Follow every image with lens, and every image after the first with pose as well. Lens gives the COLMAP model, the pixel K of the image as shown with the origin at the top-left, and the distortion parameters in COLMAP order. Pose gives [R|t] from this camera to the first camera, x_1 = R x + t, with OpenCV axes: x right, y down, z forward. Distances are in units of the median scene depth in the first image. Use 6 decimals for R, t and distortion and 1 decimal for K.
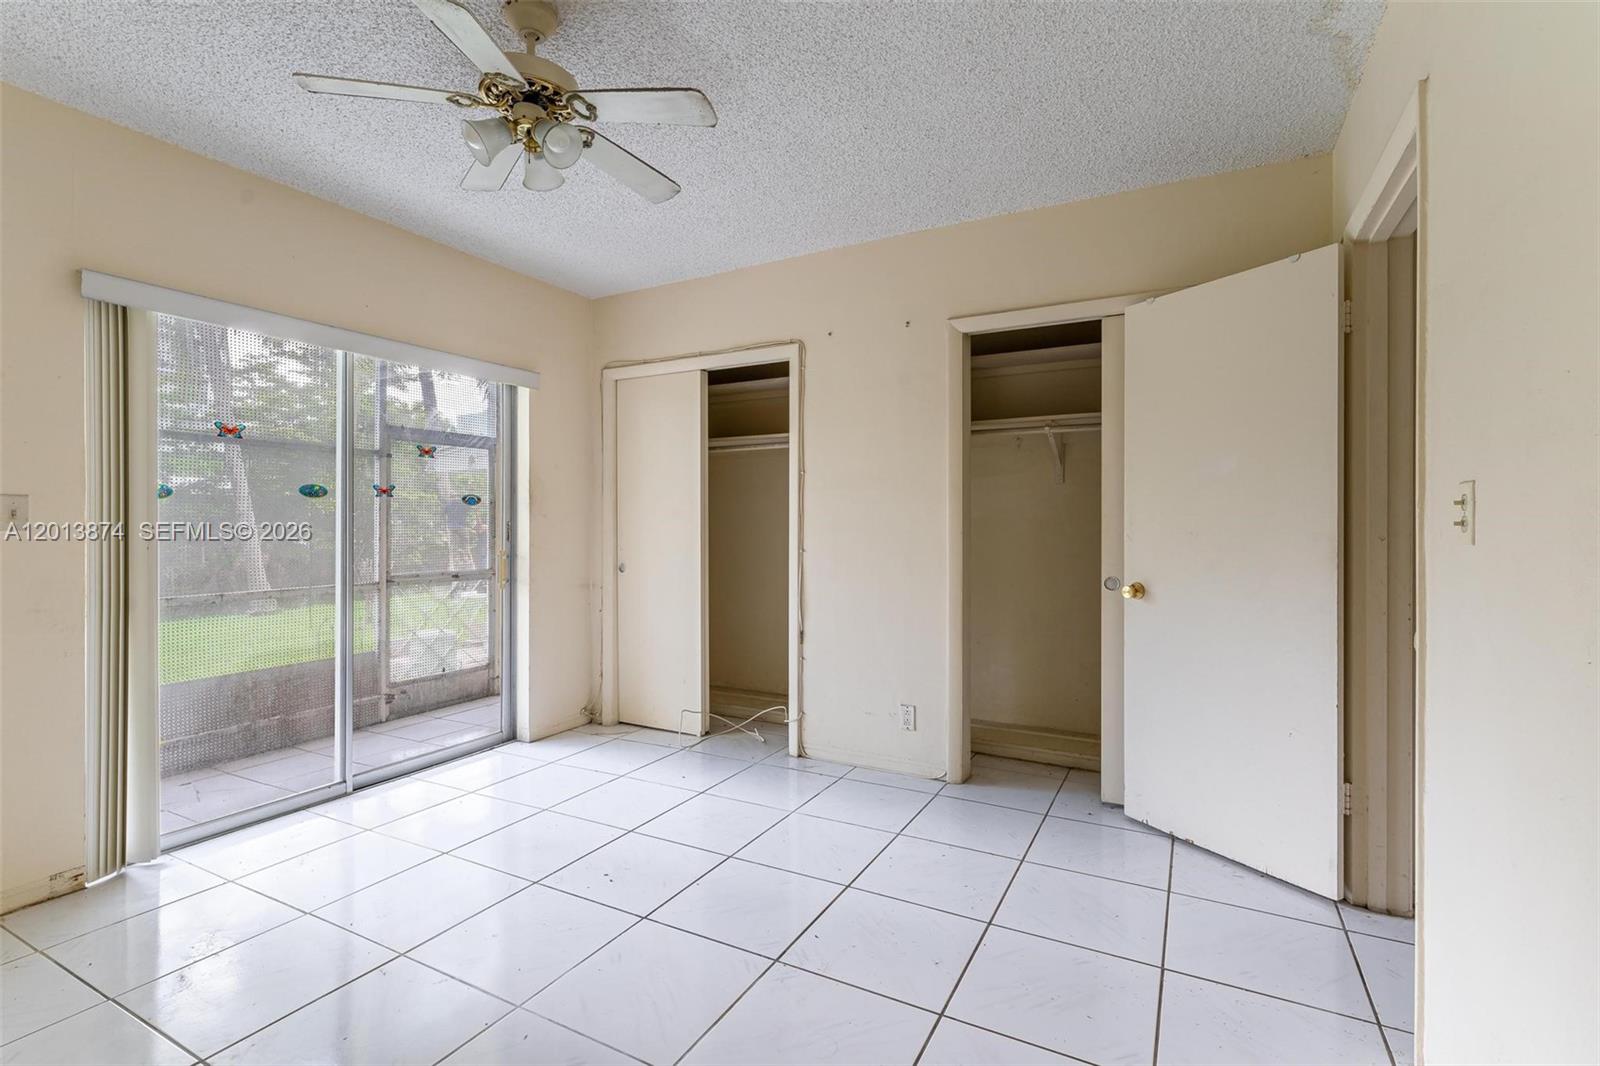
lens RADIAL K [[724.8, 0, 803.8], [0, 724.8, 529.5], [0, 0, 1]] dist [0.003729, 0.000116]
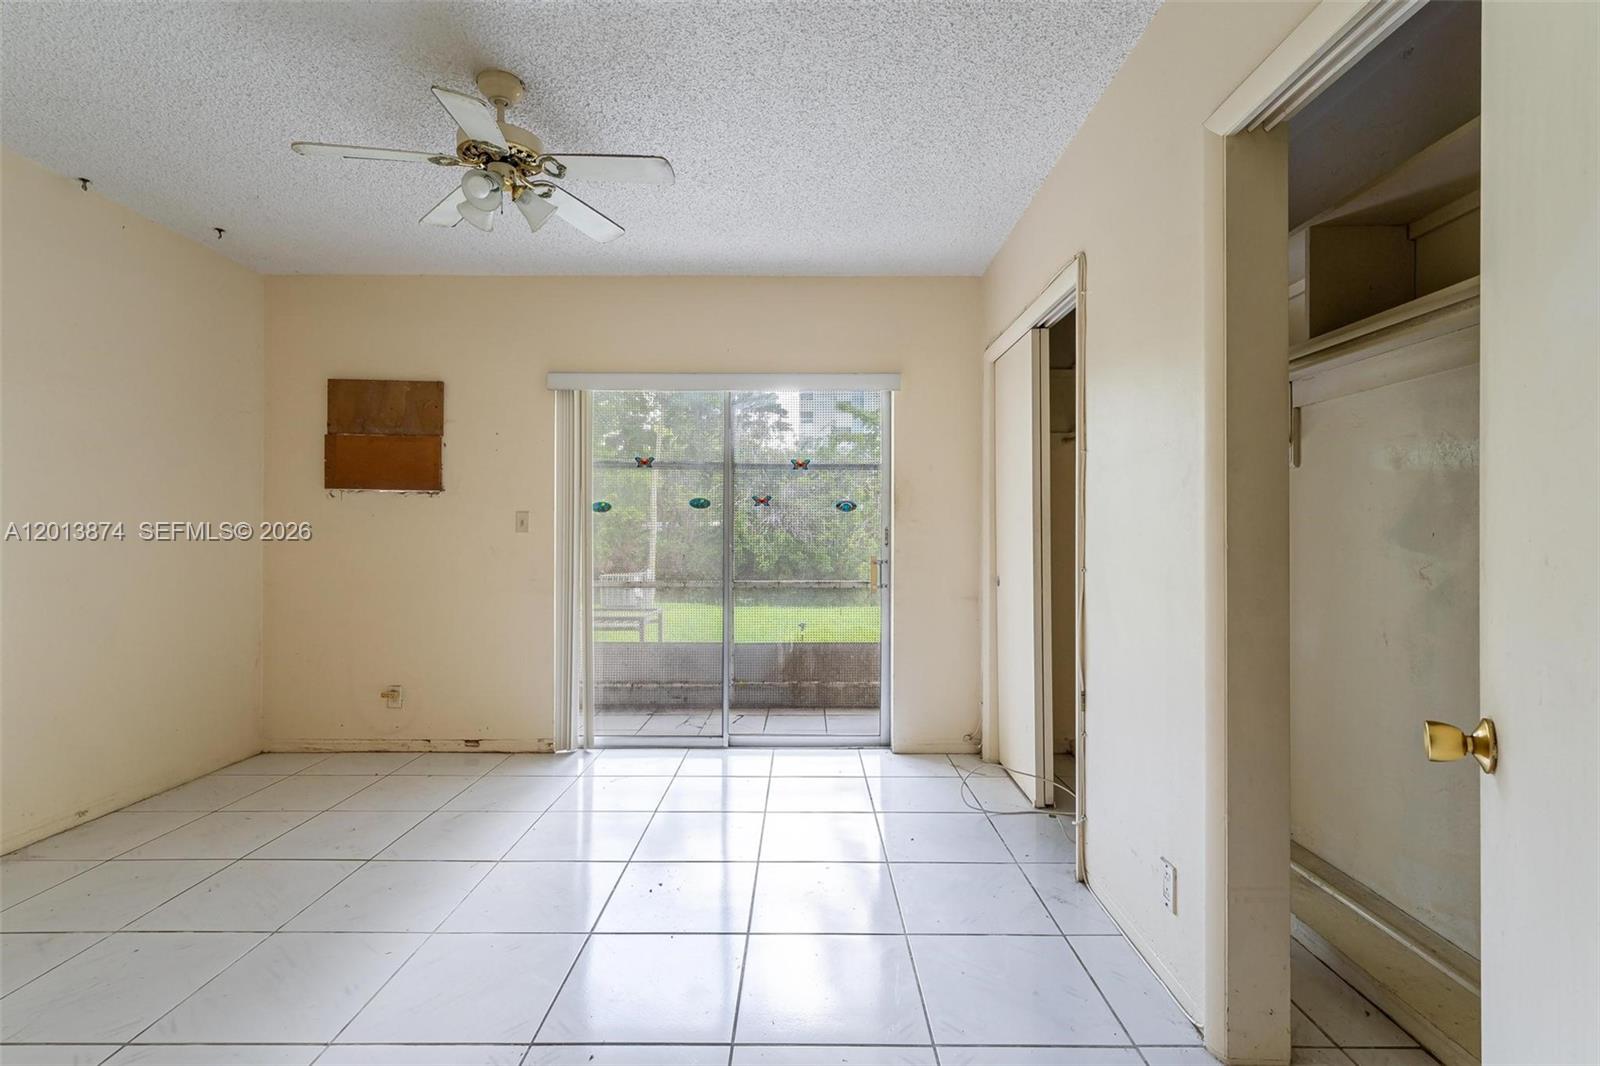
lens RADIAL K [[724.8, 0, 803.8], [0, 724.8, 529.5], [0, 0, 1]] dist [0.003729, 0.000116]
pose [[0.478009, 0.000098, -0.878355, 0.430793], [-0.007370, 0.999965, -0.003899, -0.002269], [0.878324, 0.008337, 0.477993, 0.438902]]
